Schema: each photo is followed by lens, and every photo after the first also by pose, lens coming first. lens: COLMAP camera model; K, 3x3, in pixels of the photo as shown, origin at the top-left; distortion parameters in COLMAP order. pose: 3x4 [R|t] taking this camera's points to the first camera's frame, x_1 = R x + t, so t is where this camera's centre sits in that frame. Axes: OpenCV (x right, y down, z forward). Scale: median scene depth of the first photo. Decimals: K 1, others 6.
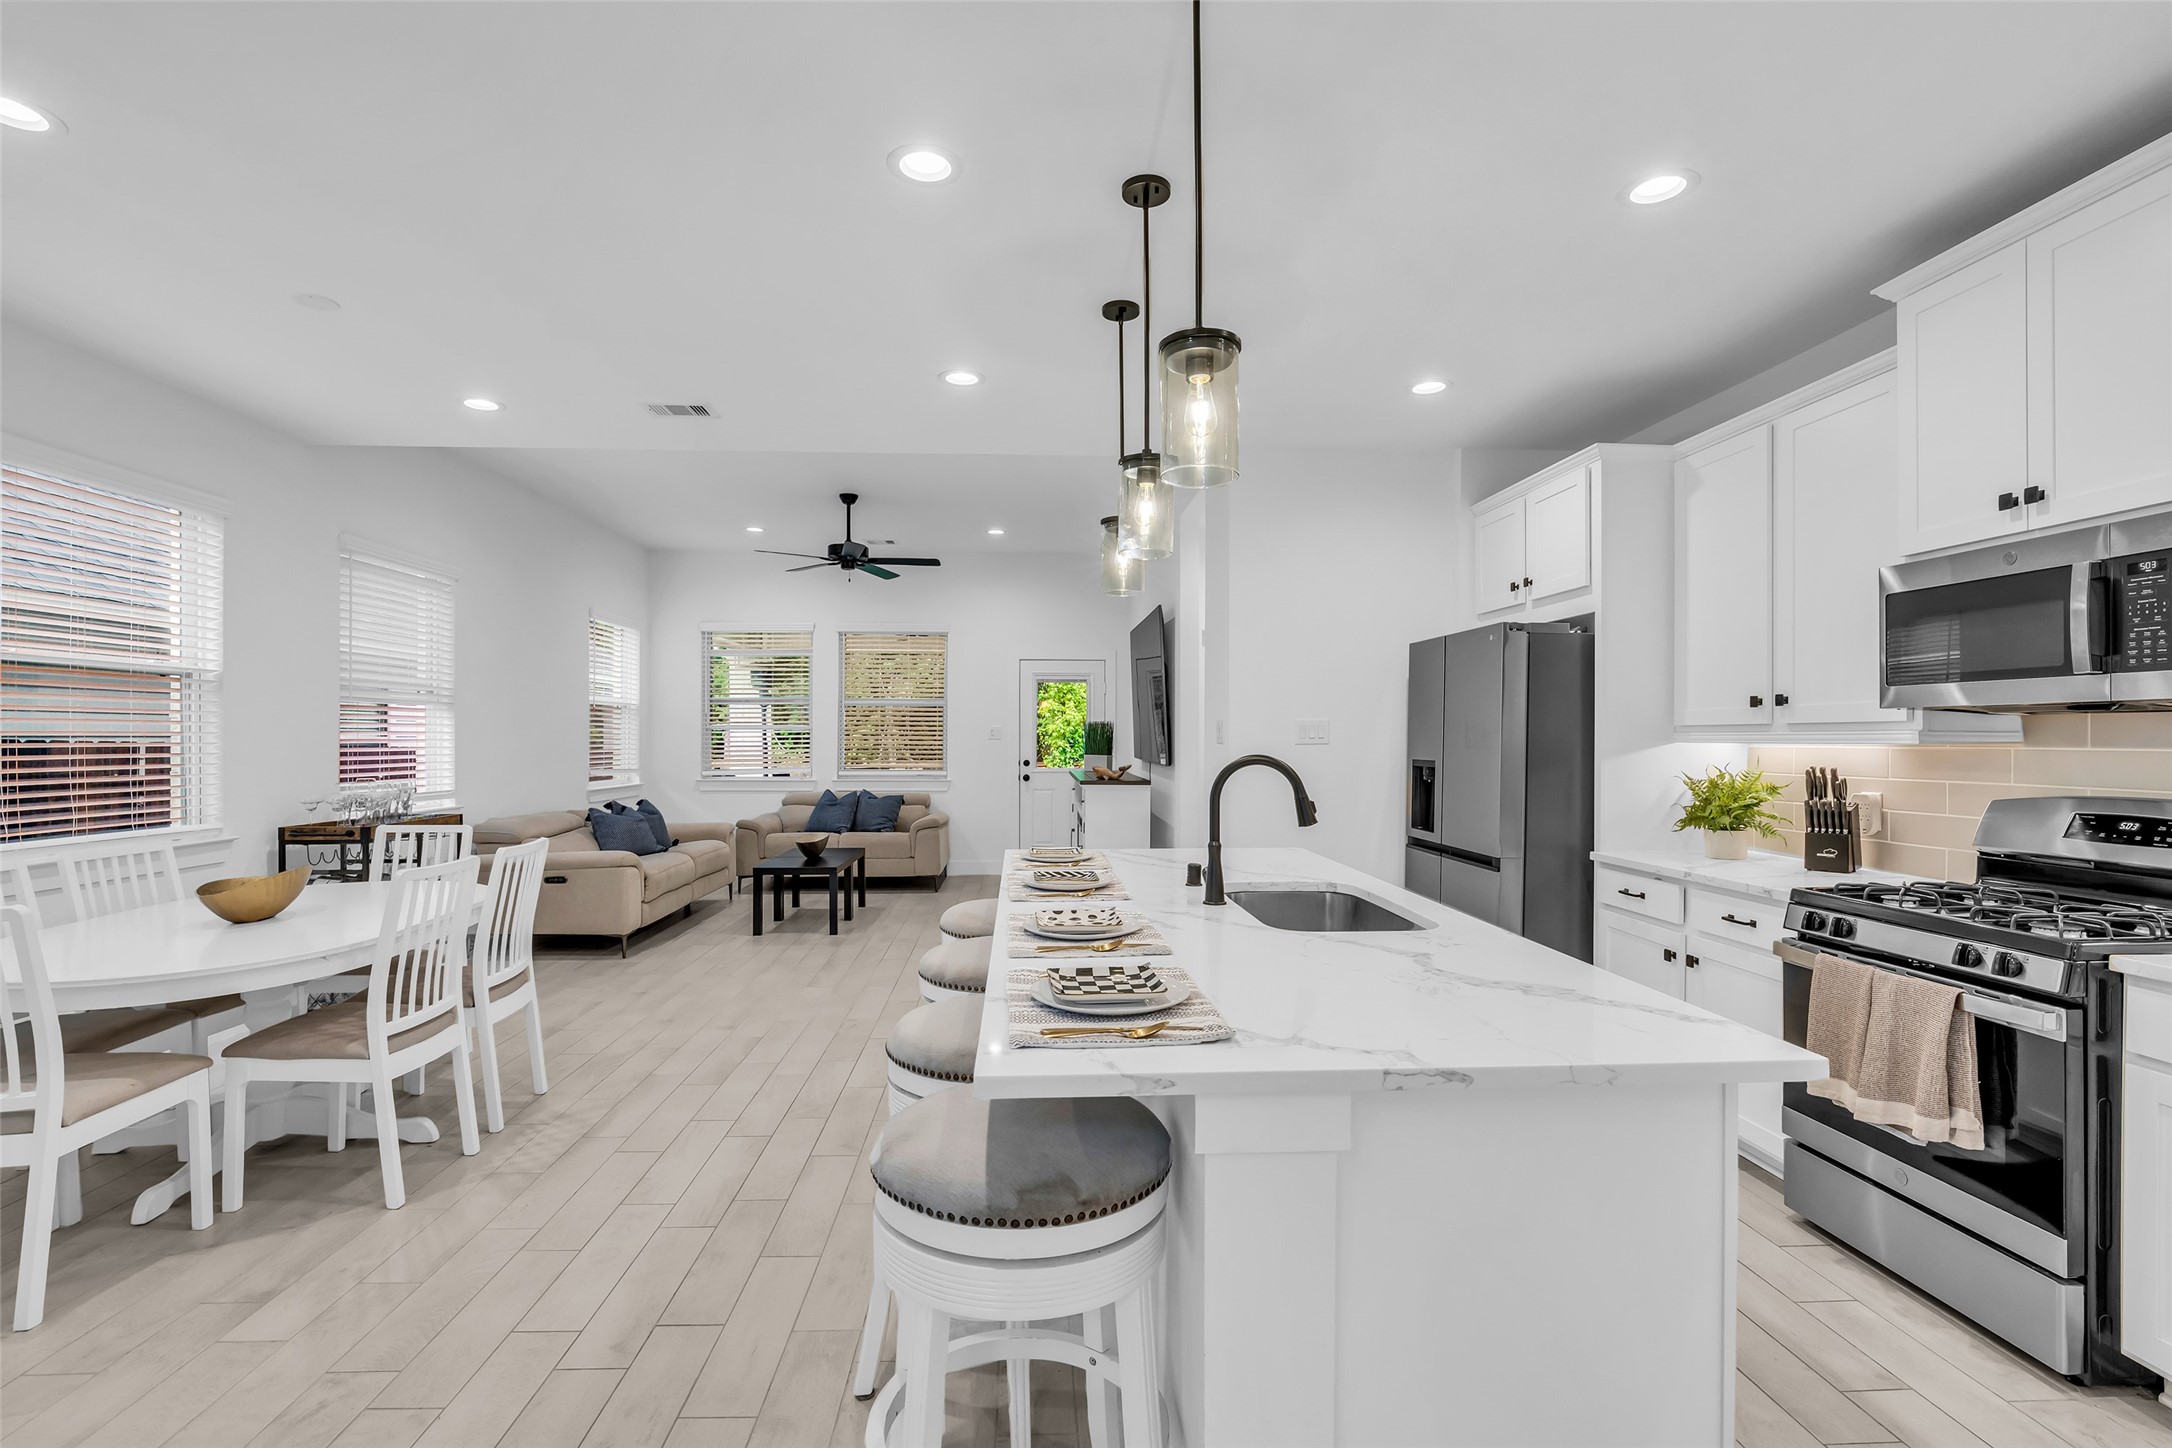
lens RADIAL K [[952.4, 0, 1082.0], [0, 952.4, 733.9], [0, 0, 1]] dist [-0.024073, -0.000007]
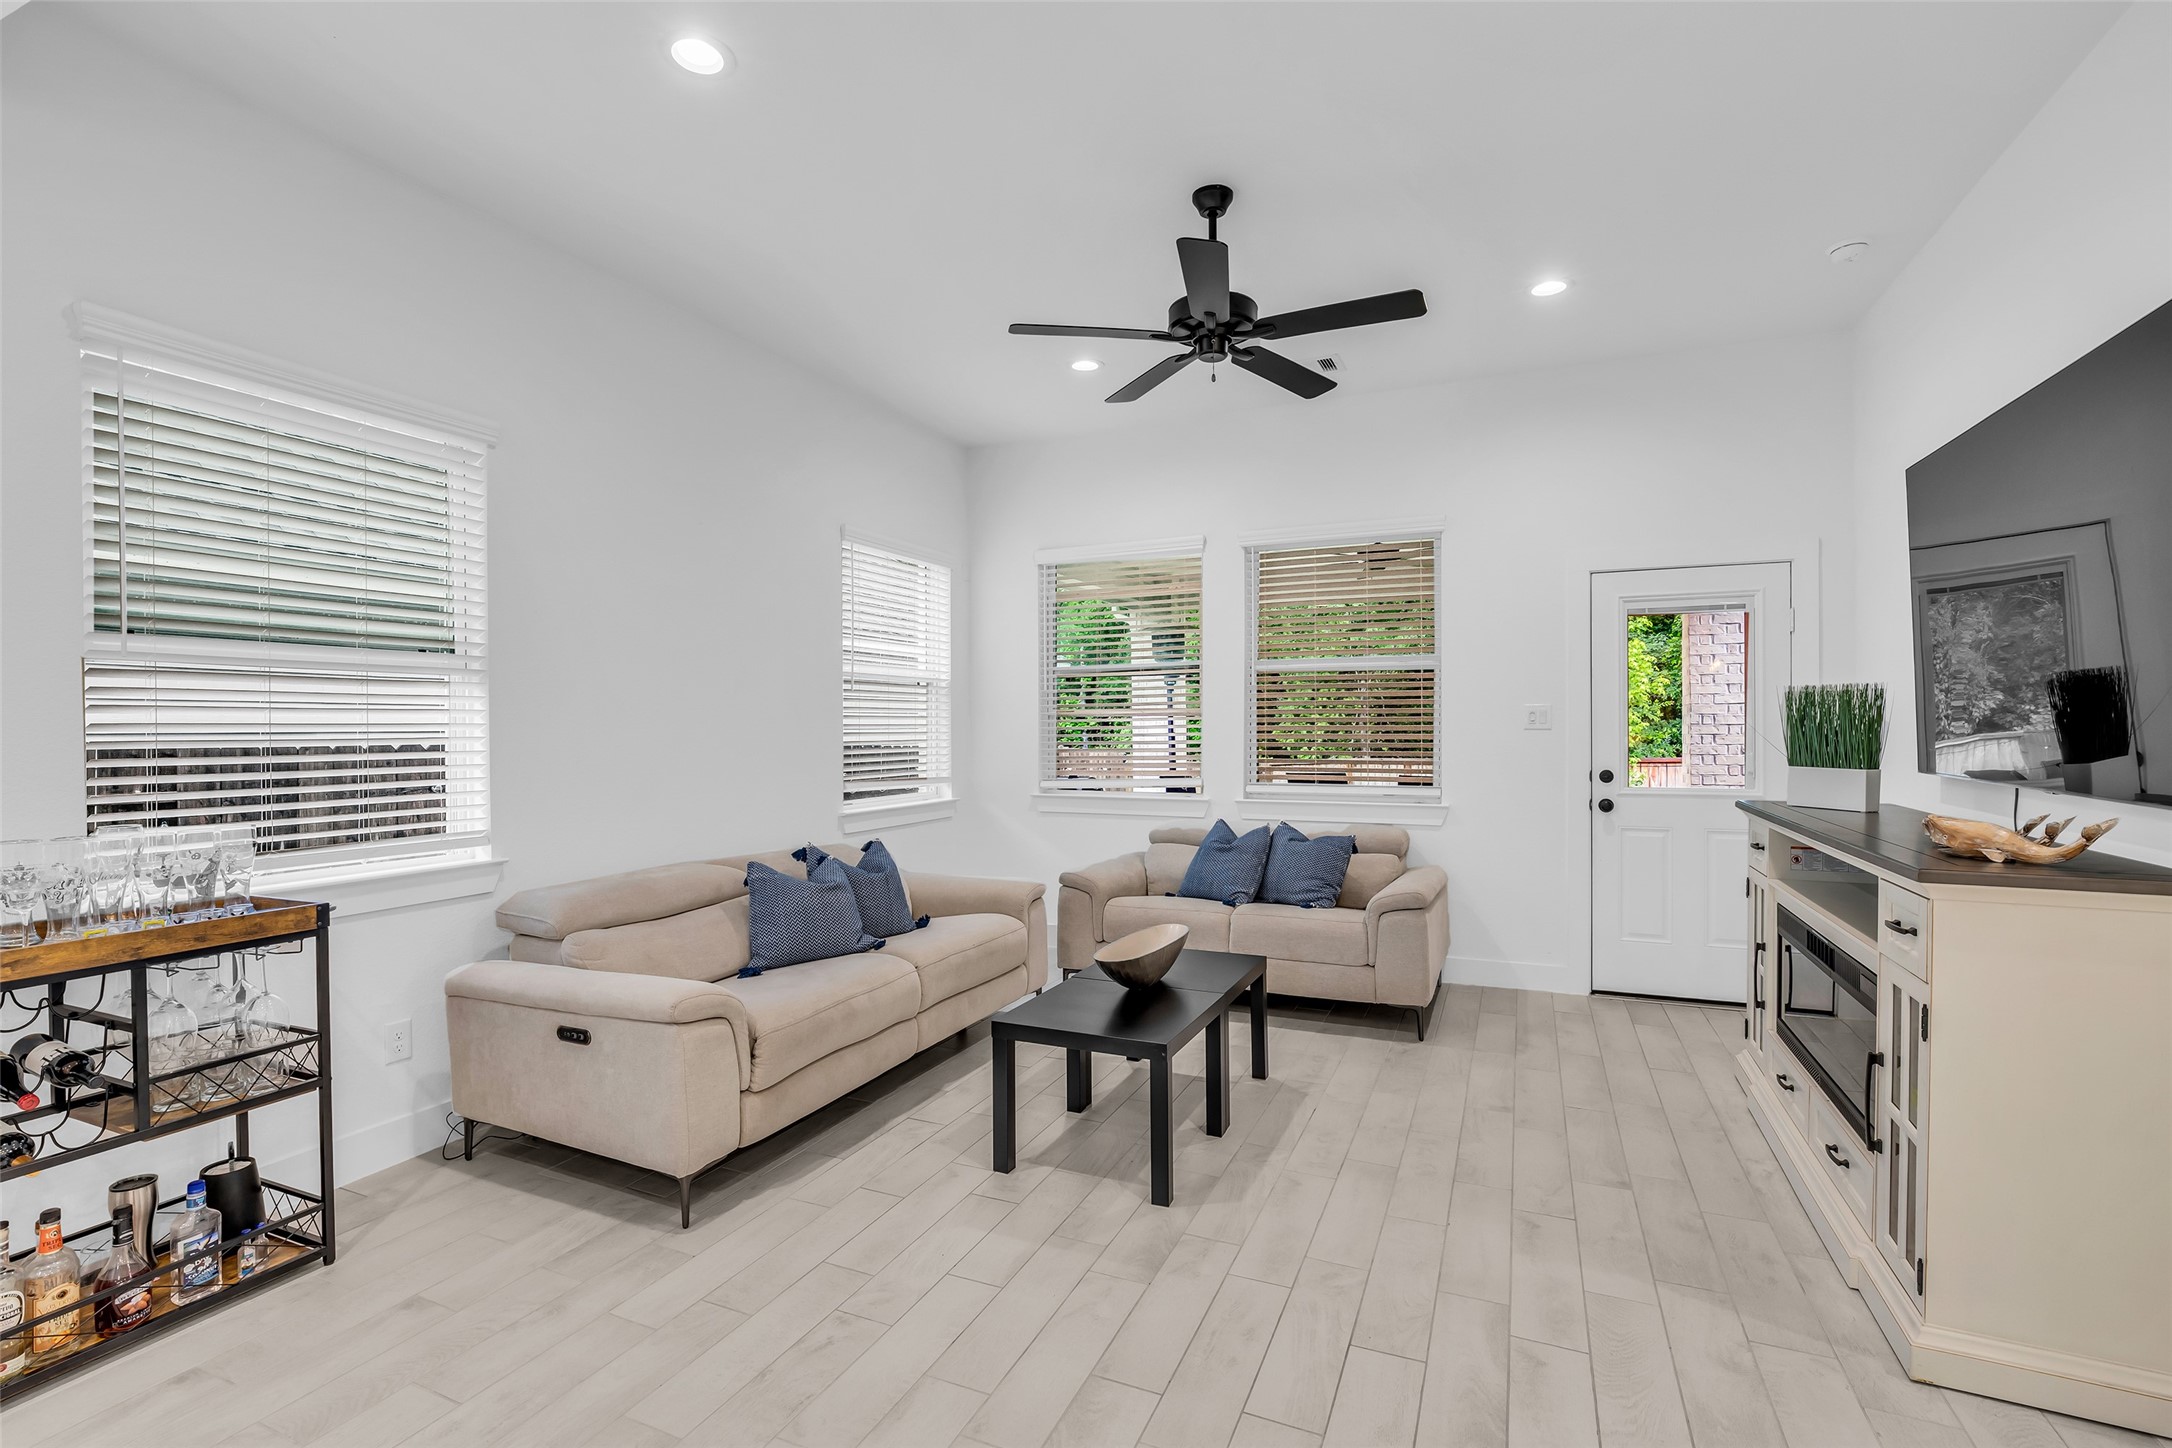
lens RADIAL K [[952.4, 0, 1085.7], [0, 952.4, 729.6], [0, 0, 1]] dist [-0.024073, -0.000007]
pose [[0.881124, -0.005601, -0.472853, -0.072428], [0.008784, 0.999951, 0.004524, 0.001519], [0.472805, -0.008139, 0.881130, 0.478554]]
